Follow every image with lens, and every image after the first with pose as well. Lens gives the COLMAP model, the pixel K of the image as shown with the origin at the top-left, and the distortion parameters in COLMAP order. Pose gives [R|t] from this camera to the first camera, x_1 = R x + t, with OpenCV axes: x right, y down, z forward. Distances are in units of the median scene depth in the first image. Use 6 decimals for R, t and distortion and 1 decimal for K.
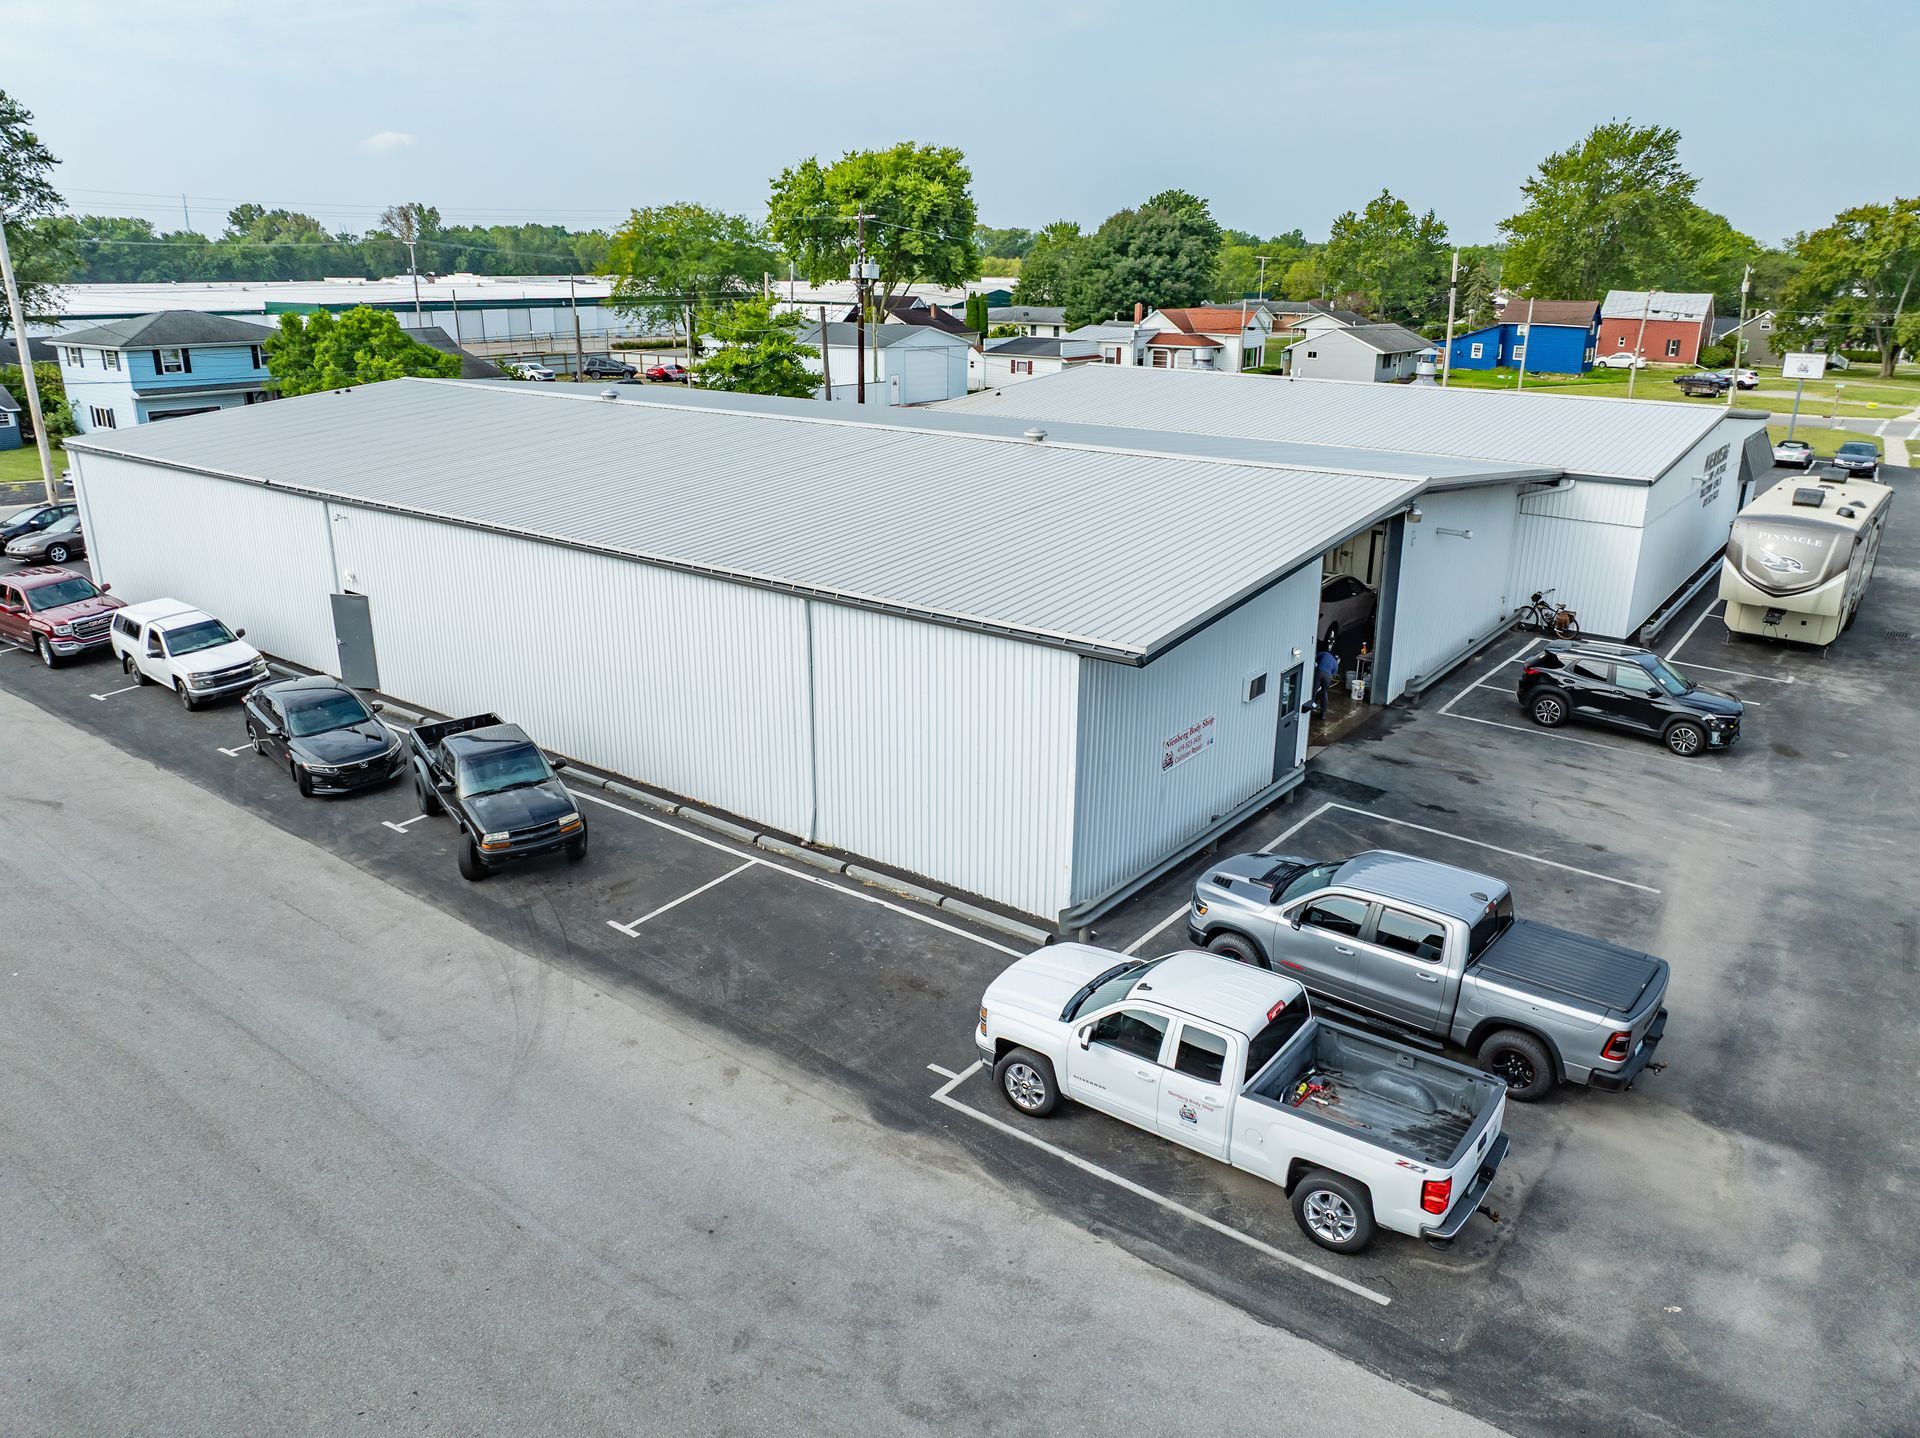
lens RADIAL K [[1337.5, 0, 960.0], [0, 1337.5, 719.0], [0, 0, 1]] dist [-0.053116, 0.029389]
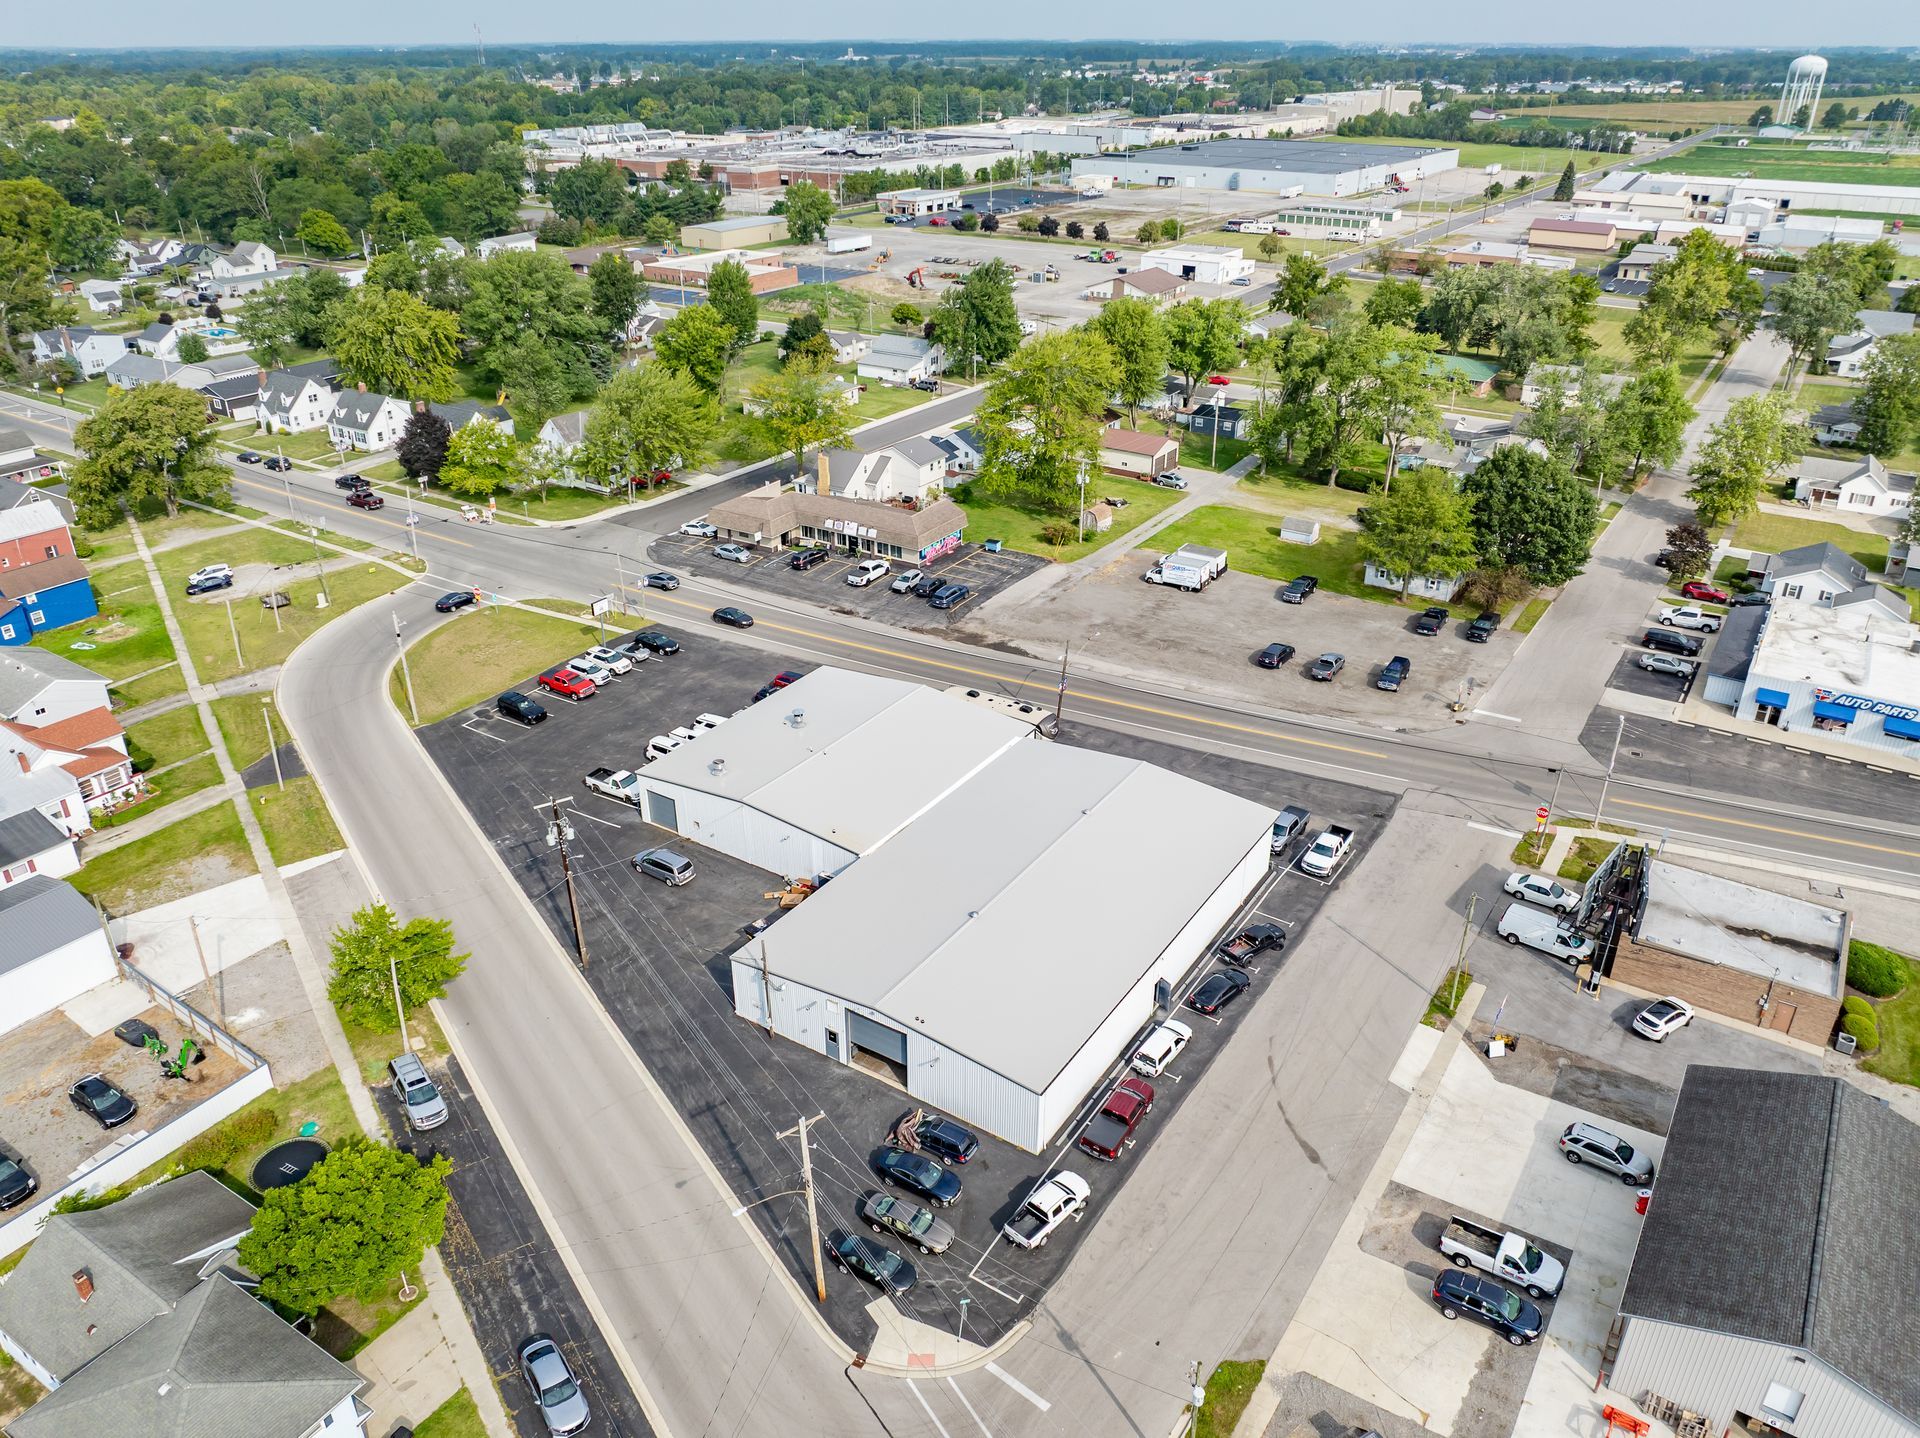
lens RADIAL K [[1390.8, 0, 940.0], [0, 1390.8, 719.3], [0, 0, 1]] dist [-0.037819, 0.001002]
pose [[-0.060854, -0.458458, 0.886630, -4.071209], [0.327988, 0.829766, 0.451567, -2.976131], [-0.942720, 0.318283, 0.099874, 1.418914]]
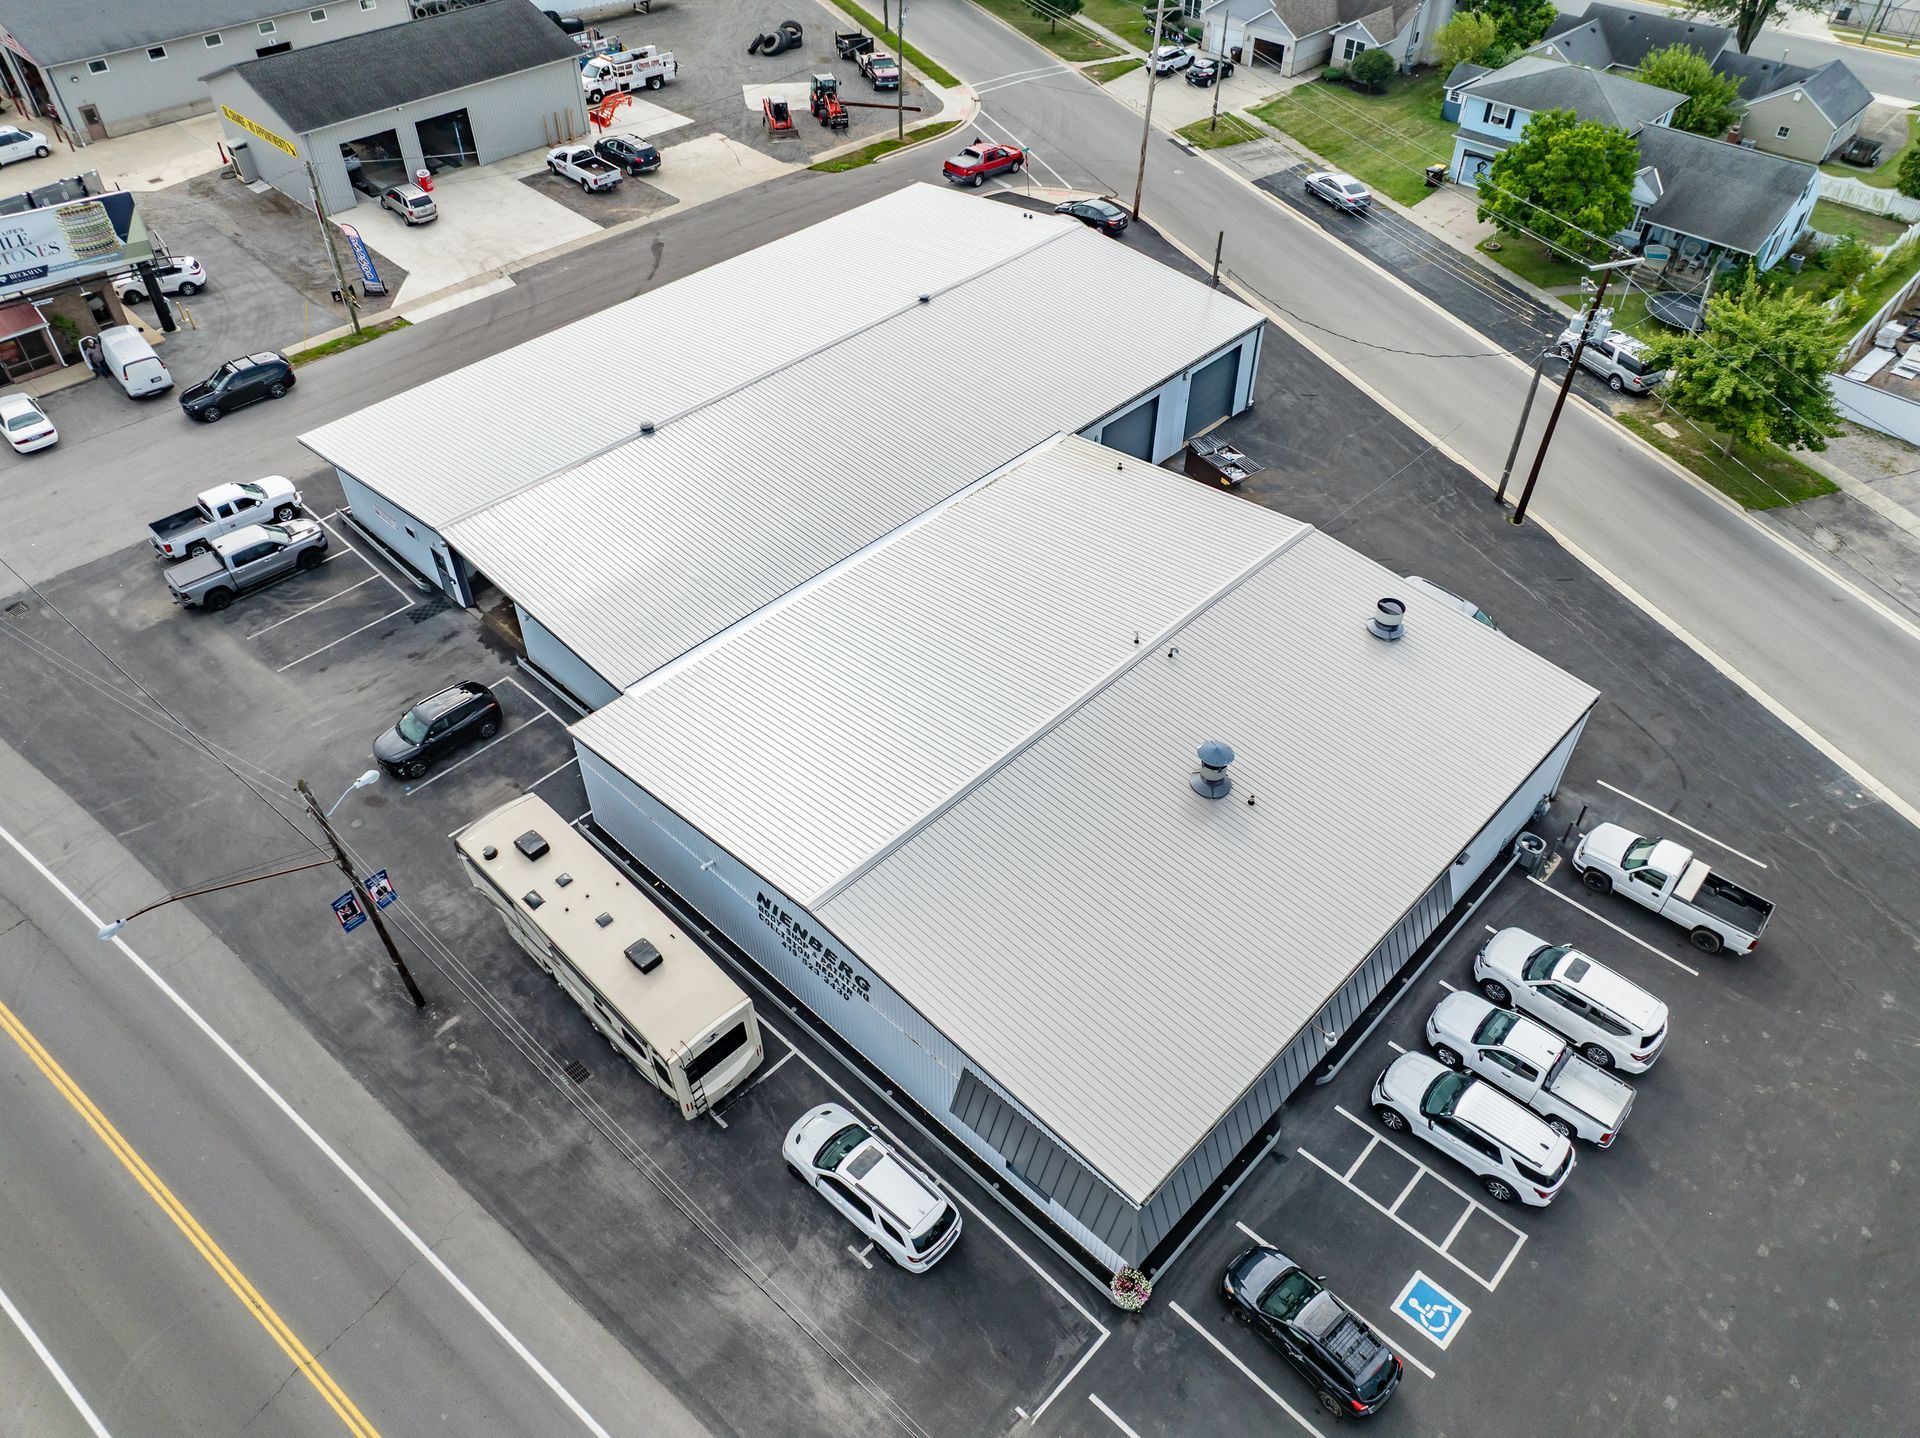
lens RADIAL K [[1349.4, 0, 954.3], [0, 1349.4, 718.2], [0, 0, 1]] dist [-0.066596, 0.043885]
pose [[-0.113068, 0.674298, -0.729752, 2.242684], [-0.326320, 0.668520, 0.668279, -1.833534], [0.938473, 0.313693, 0.144448, 1.875131]]
